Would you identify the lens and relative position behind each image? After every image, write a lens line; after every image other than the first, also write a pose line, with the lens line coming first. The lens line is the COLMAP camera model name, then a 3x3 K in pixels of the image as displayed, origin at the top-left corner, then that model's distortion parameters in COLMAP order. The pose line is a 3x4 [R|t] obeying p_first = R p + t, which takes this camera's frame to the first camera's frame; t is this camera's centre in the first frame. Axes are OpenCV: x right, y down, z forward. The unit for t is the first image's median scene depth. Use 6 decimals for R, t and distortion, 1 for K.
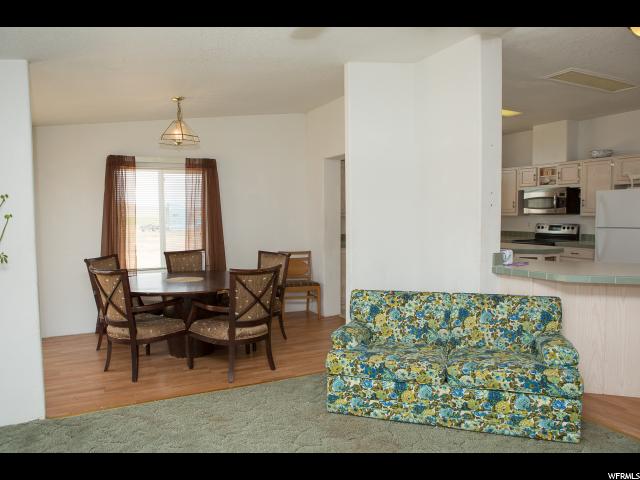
lens RADIAL K [[452.0, 0, 320.0], [0, 452.0, 240.0], [0, 0, 1]] dist [-0.106132, 0.084747]
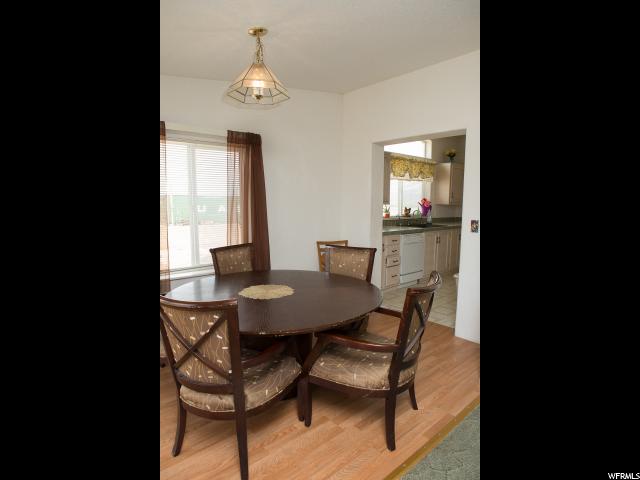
lens RADIAL K [[327.7, 0, 320.0], [0, 327.7, 240.0], [0, 0, 1]] dist [-0.003121, -0.000274]
pose [[0.966002, -0.020768, 0.257700, -0.312569], [0.004888, 0.998057, 0.062110, -0.025488], [-0.258489, -0.058738, 0.964227, 0.409101]]
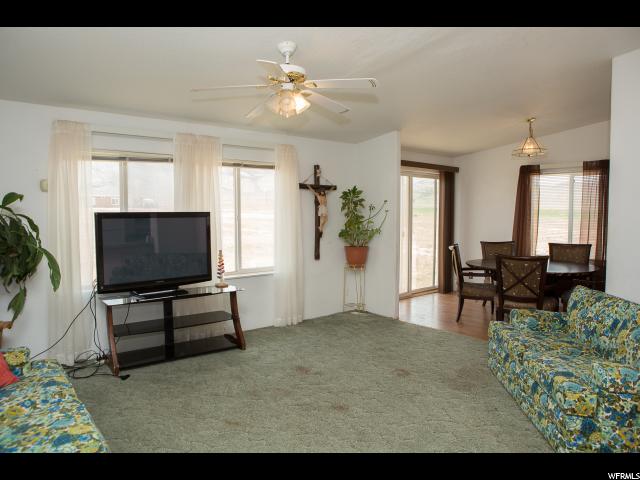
lens RADIAL K [[452.0, 0, 320.0], [0, 452.0, 240.0], [0, 0, 1]] dist [-0.106132, 0.084747]
pose [[0.218621, 0.068233, -0.973421, 0.666957], [-0.062259, 0.996495, 0.055867, -0.009539], [0.973822, 0.048390, 0.222103, 0.137502]]
